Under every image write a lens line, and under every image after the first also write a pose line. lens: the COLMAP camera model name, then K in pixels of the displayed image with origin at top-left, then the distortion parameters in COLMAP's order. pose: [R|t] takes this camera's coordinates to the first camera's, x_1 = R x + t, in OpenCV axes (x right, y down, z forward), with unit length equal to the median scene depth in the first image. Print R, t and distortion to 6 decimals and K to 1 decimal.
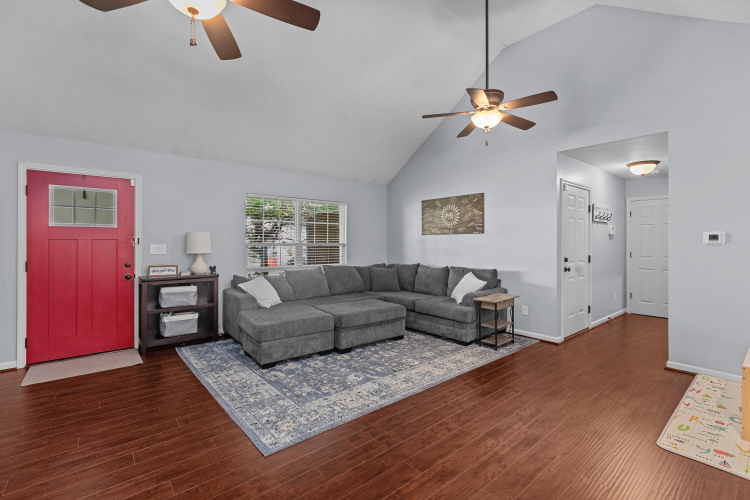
lens RADIAL K [[337.9, 0, 372.7], [0, 337.9, 238.2], [0, 0, 1]] dist [-0.000107, -0.000130]
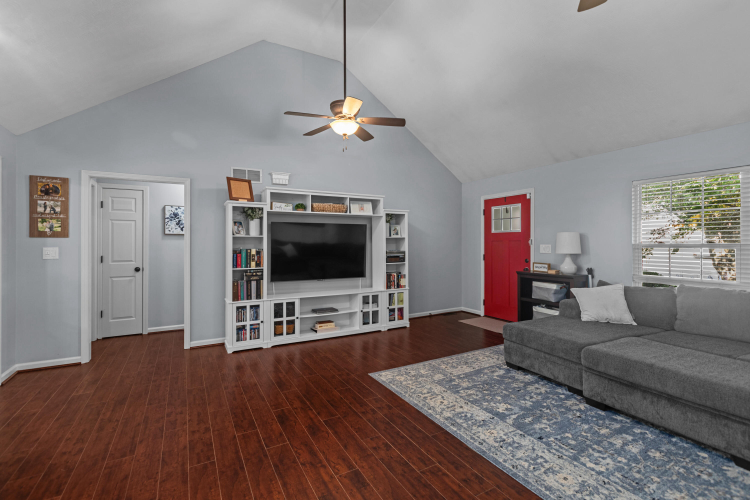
lens RADIAL K [[337.9, 0, 372.7], [0, 337.9, 238.2], [0, 0, 1]] dist [-0.000107, -0.000130]
pose [[-0.189710, -0.013672, -0.981745, 0.746267], [0.013009, 0.999780, -0.016437, 0.008679], [0.981754, -0.015890, -0.189491, 0.774343]]
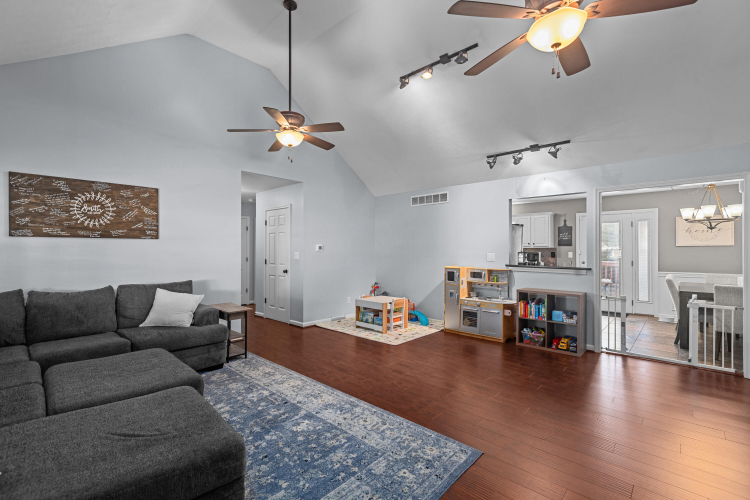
lens RADIAL K [[337.9, 0, 372.7], [0, 337.9, 238.2], [0, 0, 1]] dist [-0.000107, -0.000130]
pose [[-0.127328, 0.034278, 0.991268, -0.779287], [-0.013822, 0.999244, -0.036329, 0.008814], [-0.991764, -0.018327, -0.126758, 0.859897]]
